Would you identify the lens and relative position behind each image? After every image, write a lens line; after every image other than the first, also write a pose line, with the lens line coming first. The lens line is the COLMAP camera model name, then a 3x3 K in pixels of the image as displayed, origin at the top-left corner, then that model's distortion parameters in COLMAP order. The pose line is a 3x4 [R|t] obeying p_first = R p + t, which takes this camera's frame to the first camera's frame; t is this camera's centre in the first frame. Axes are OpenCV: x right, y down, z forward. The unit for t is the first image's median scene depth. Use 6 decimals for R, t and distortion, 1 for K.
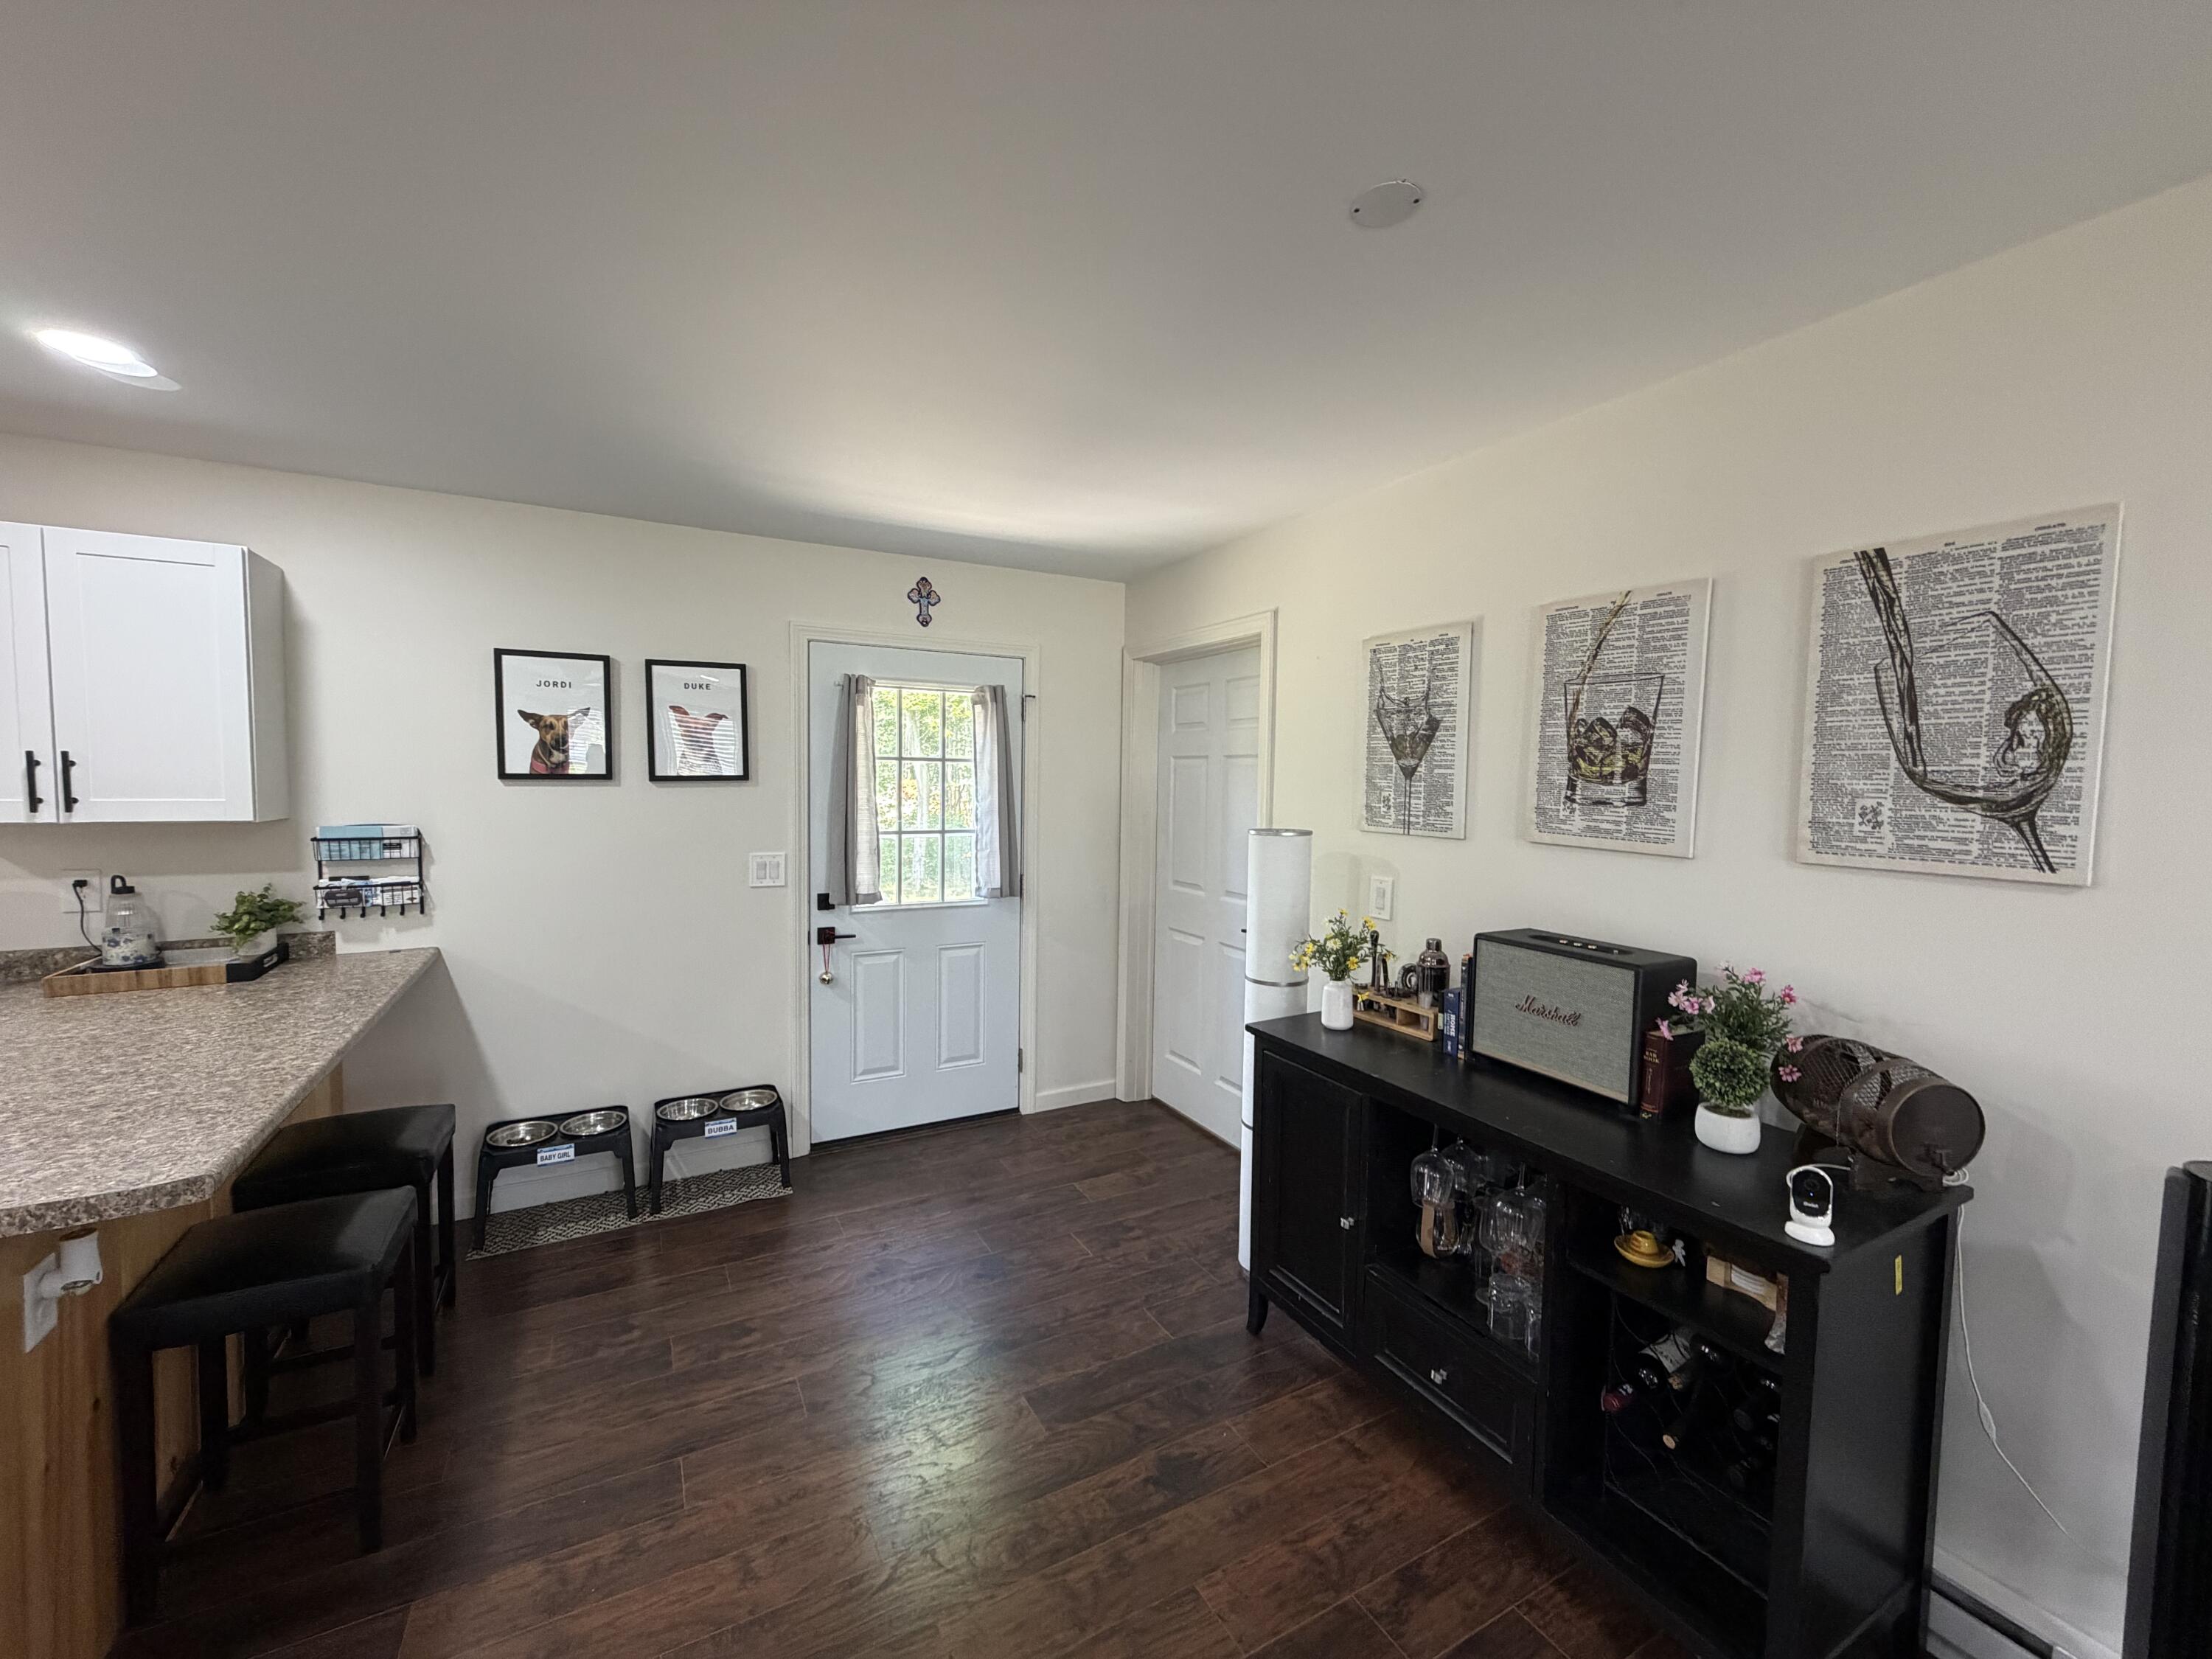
lens RADIAL K [[879.7, 0, 1100.0], [0, 879.7, 827.2], [0, 0, 1]] dist [0.001130, -0.000402]
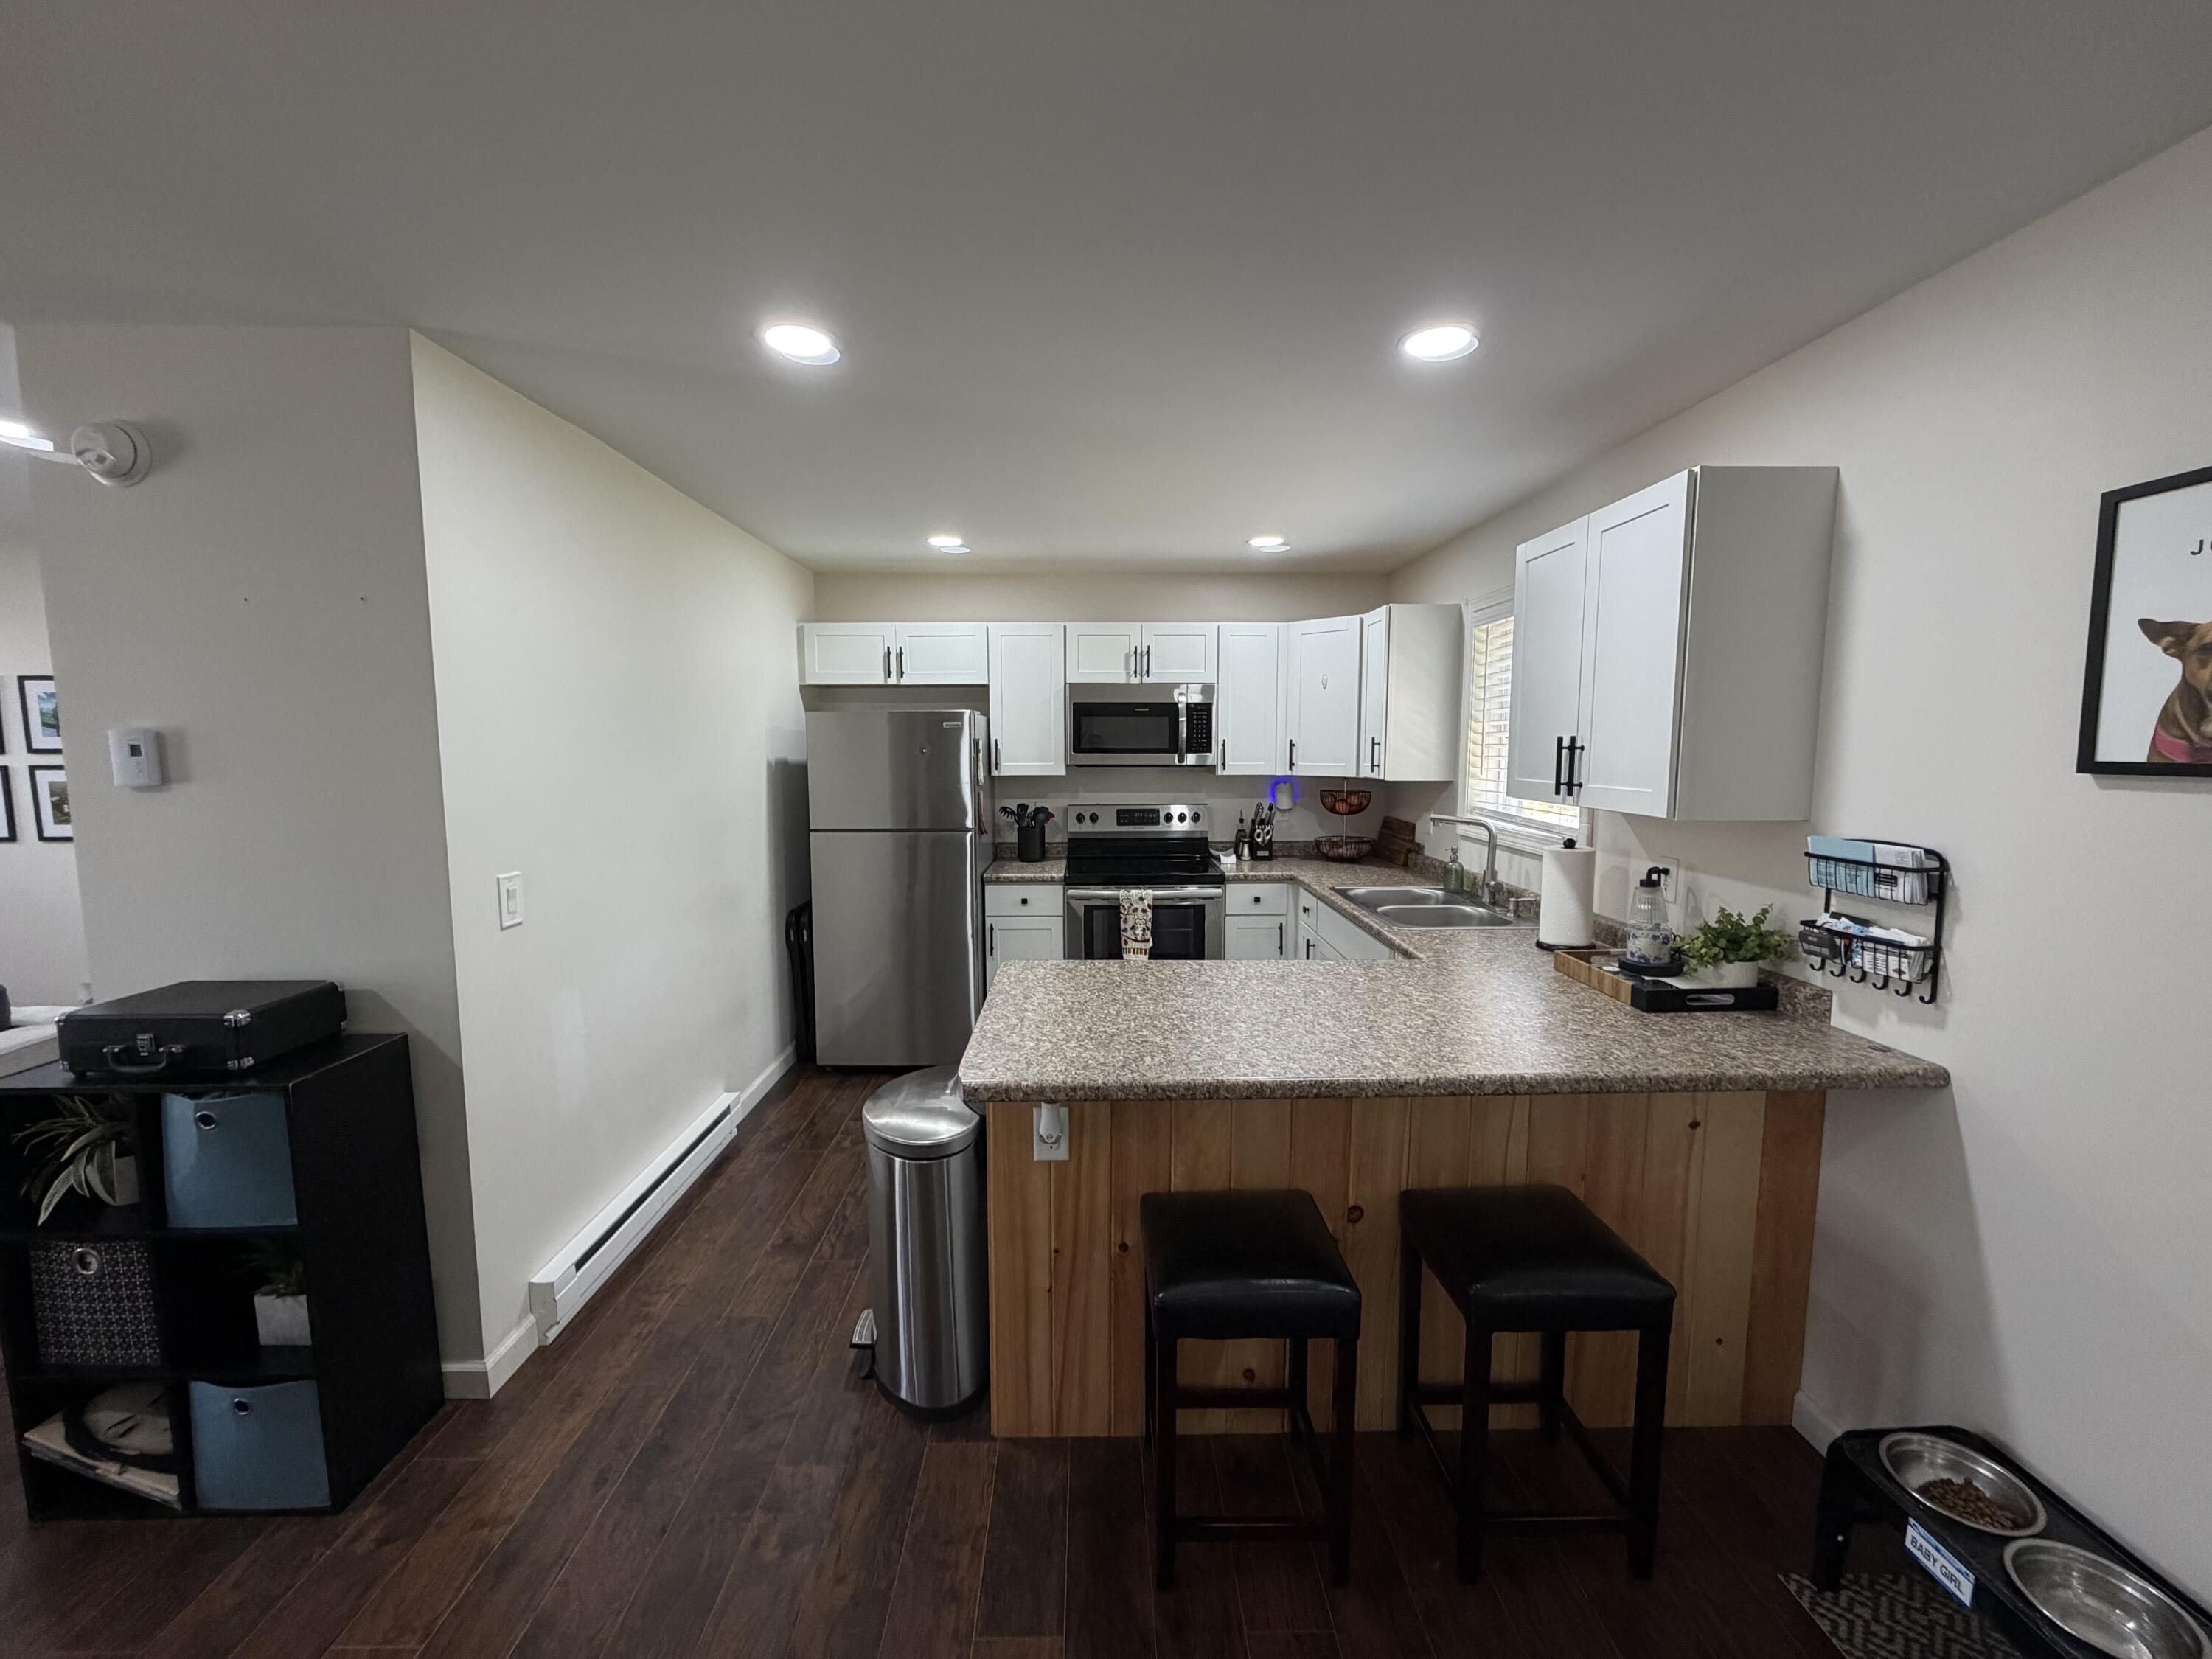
lens RADIAL K [[879.7, 0, 1100.0], [0, 879.7, 827.2], [0, 0, 1]] dist [0.001130, -0.000402]
pose [[-0.463102, 0.075142, -0.883114, -0.016127], [-0.053894, 0.992168, 0.112683, -0.055058], [0.884665, 0.099778, -0.455426, 0.812966]]
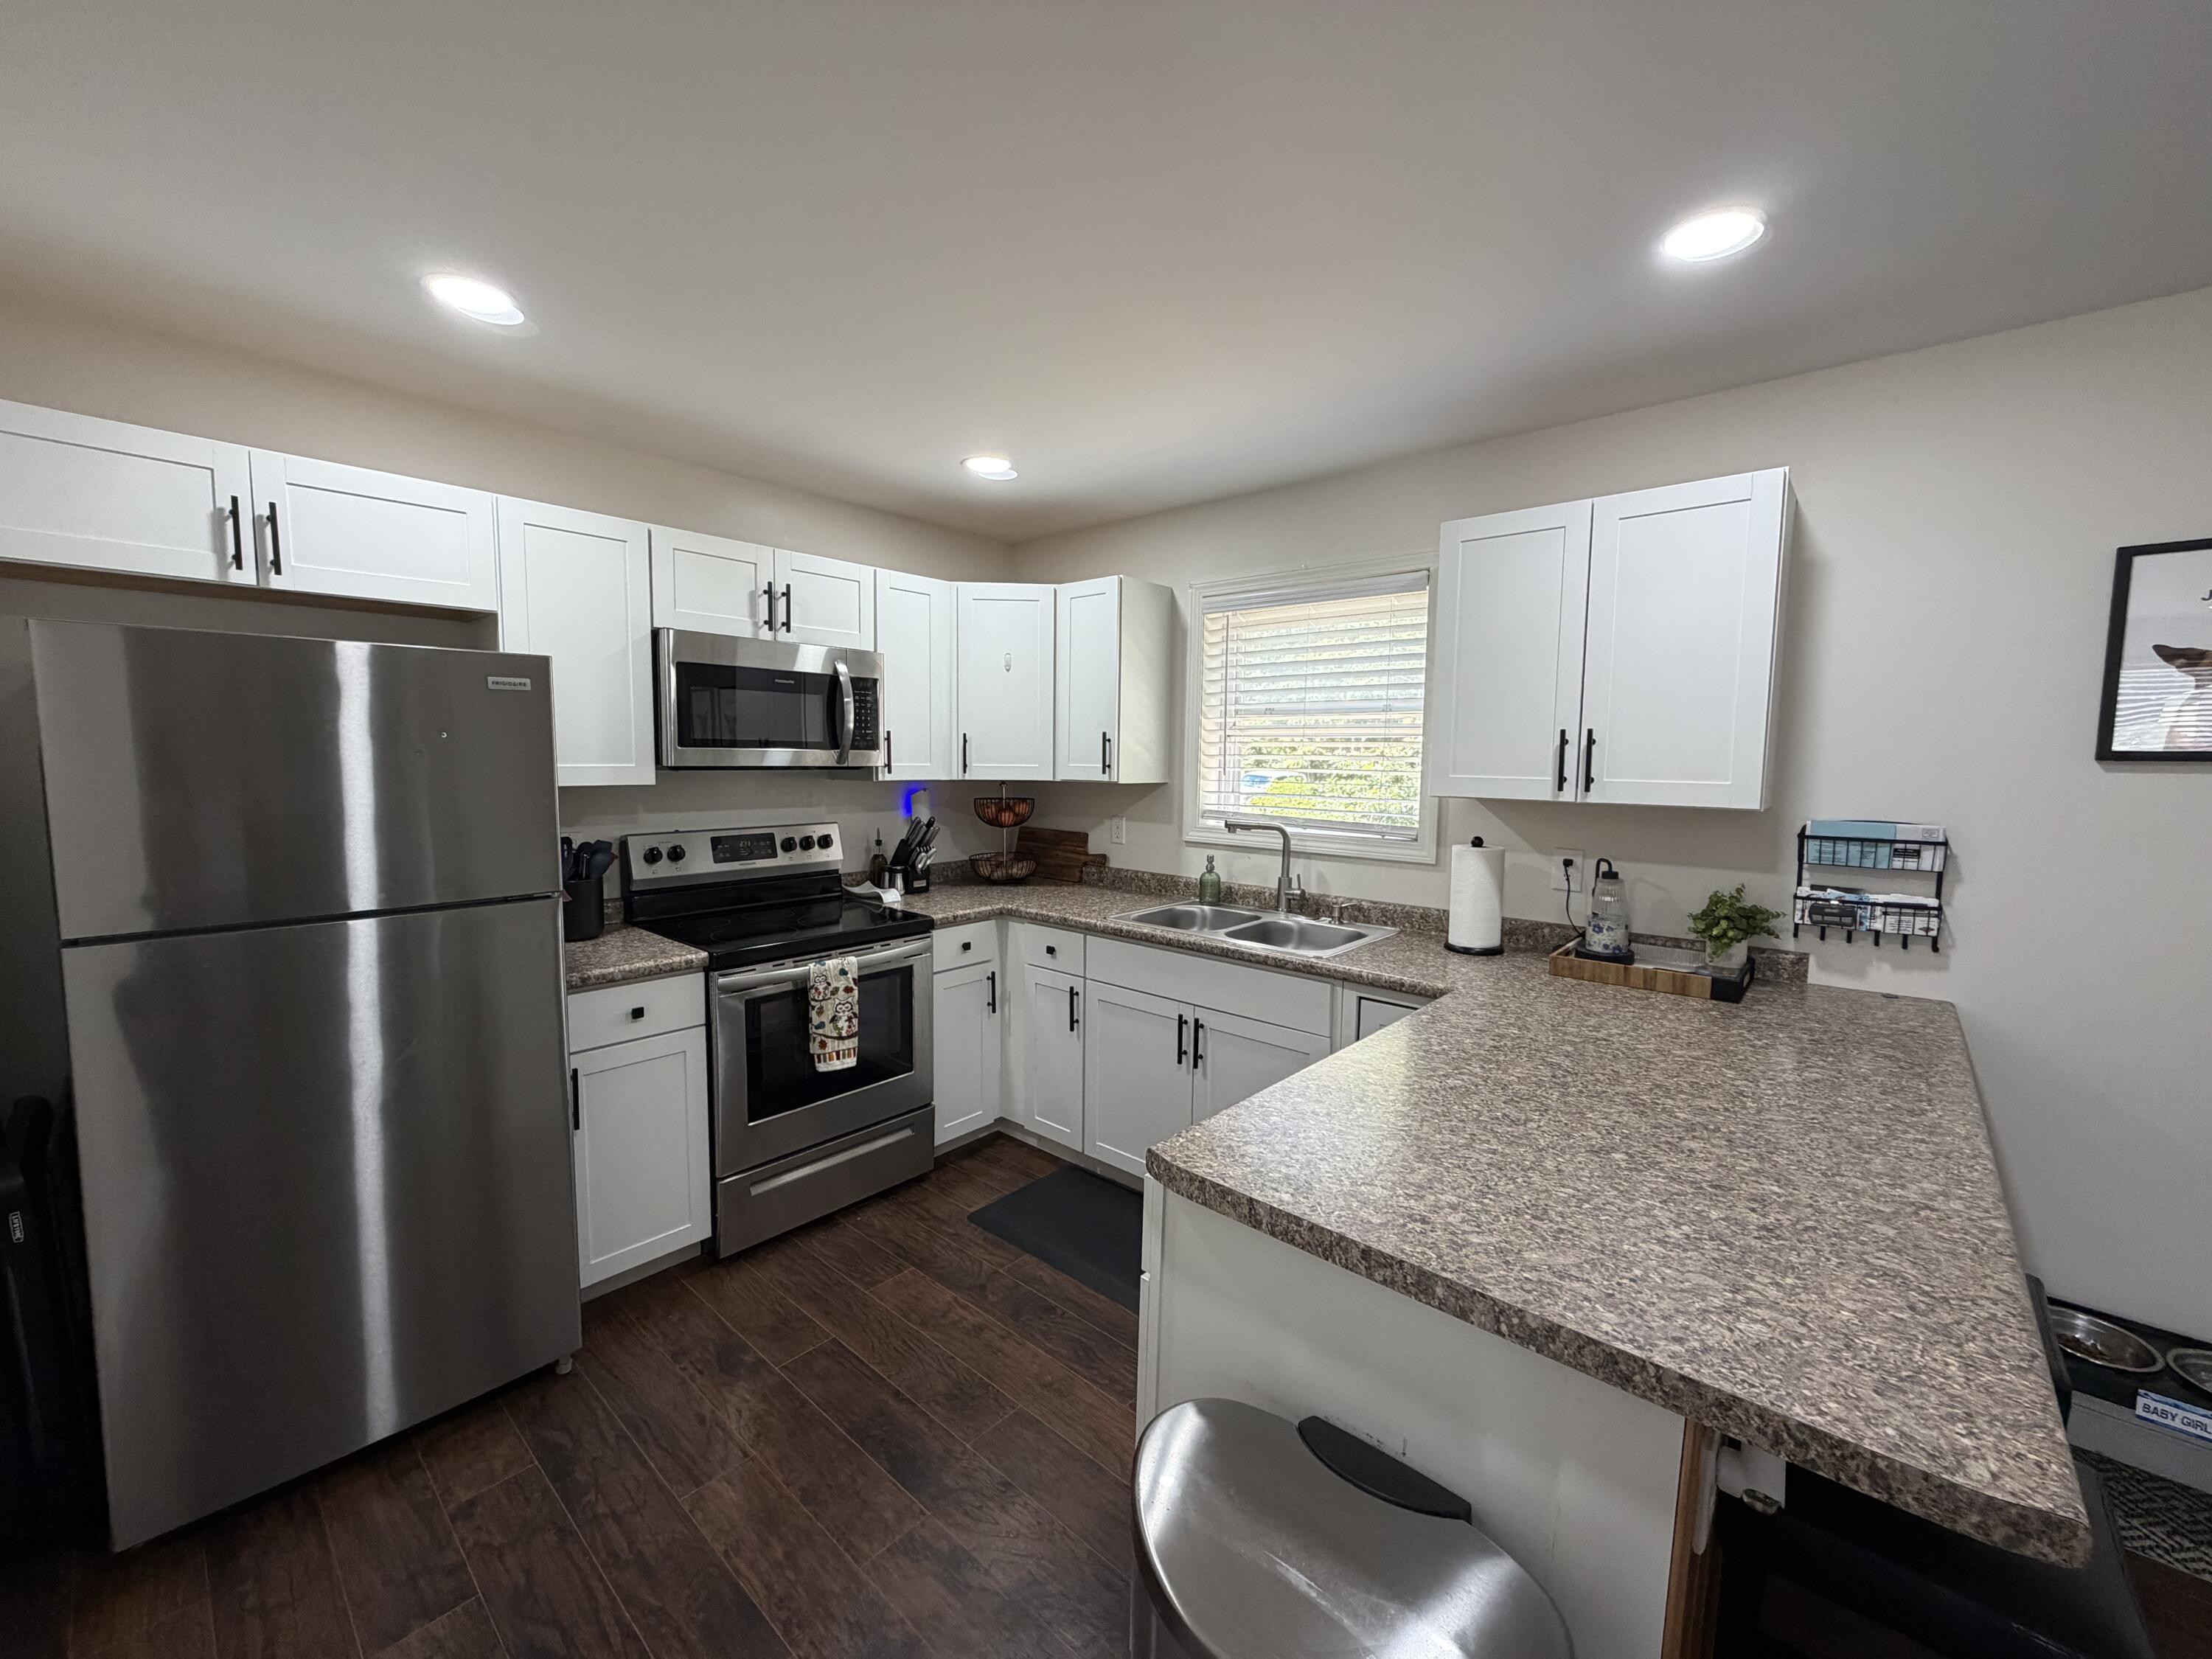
lens RADIAL K [[879.7, 0, 1100.0], [0, 879.7, 827.2], [0, 0, 1]] dist [0.001130, -0.000402]
pose [[0.340620, 0.070580, -0.937548, -0.363911], [-0.060397, 0.996761, 0.053095, 0.002153], [0.938259, 0.038540, 0.343779, 0.134953]]
